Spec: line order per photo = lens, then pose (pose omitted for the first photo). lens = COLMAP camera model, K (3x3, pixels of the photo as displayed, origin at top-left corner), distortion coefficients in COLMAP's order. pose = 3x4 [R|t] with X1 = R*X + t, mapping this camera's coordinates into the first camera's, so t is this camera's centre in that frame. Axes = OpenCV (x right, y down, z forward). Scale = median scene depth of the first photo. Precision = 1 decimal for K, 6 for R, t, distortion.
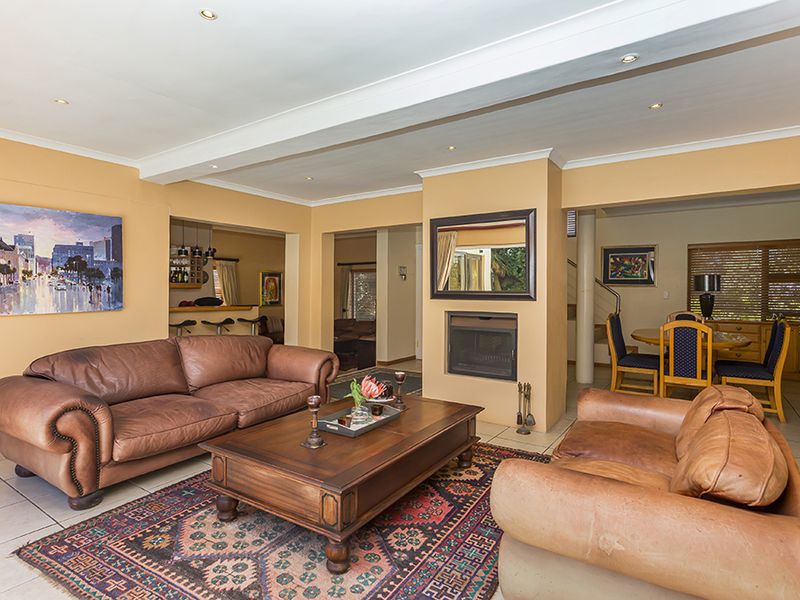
lens RADIAL K [[434.4, 0, 400.0], [0, 434.4, 300.0], [0, 0, 1]] dist [0.002154, 0.001506]
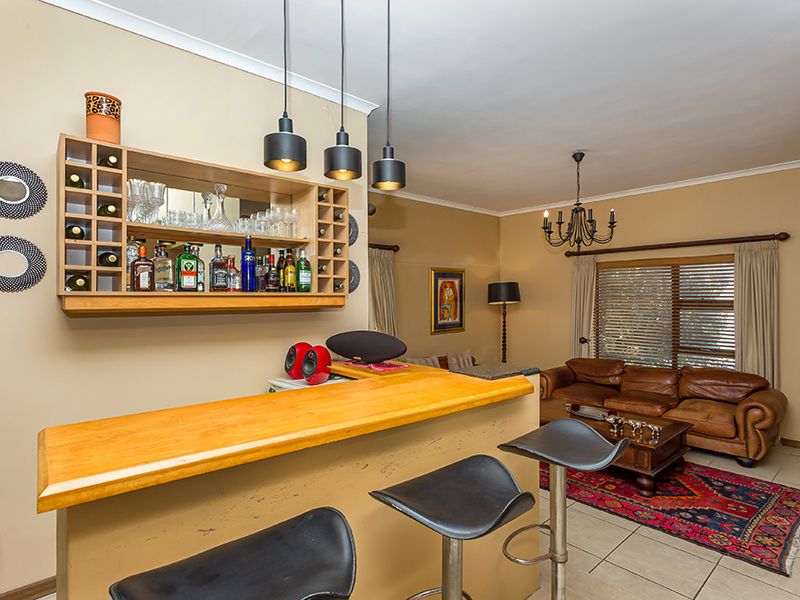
lens RADIAL K [[434.4, 0, 400.0], [0, 434.4, 300.0], [0, 0, 1]] dist [0.002154, 0.001506]
pose [[0.966881, -0.004335, -0.255191, -0.578954], [0.000343, 0.999877, -0.015683, -0.047115], [0.255228, 0.015076, 0.966763, 1.198065]]
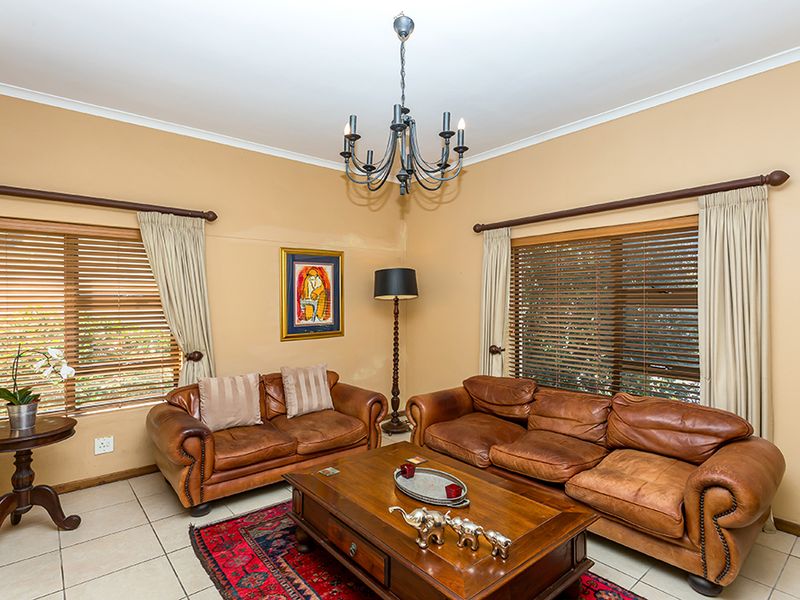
lens RADIAL K [[440.3, 0, 383.8], [0, 440.3, 300.6], [0, 0, 1]] dist [0.000625, 0.000921]
pose [[0.959570, -0.004229, -0.281439, -0.314993], [-0.001515, 0.999795, -0.020189, -0.028852], [0.281467, 0.019799, 0.959367, 1.689902]]
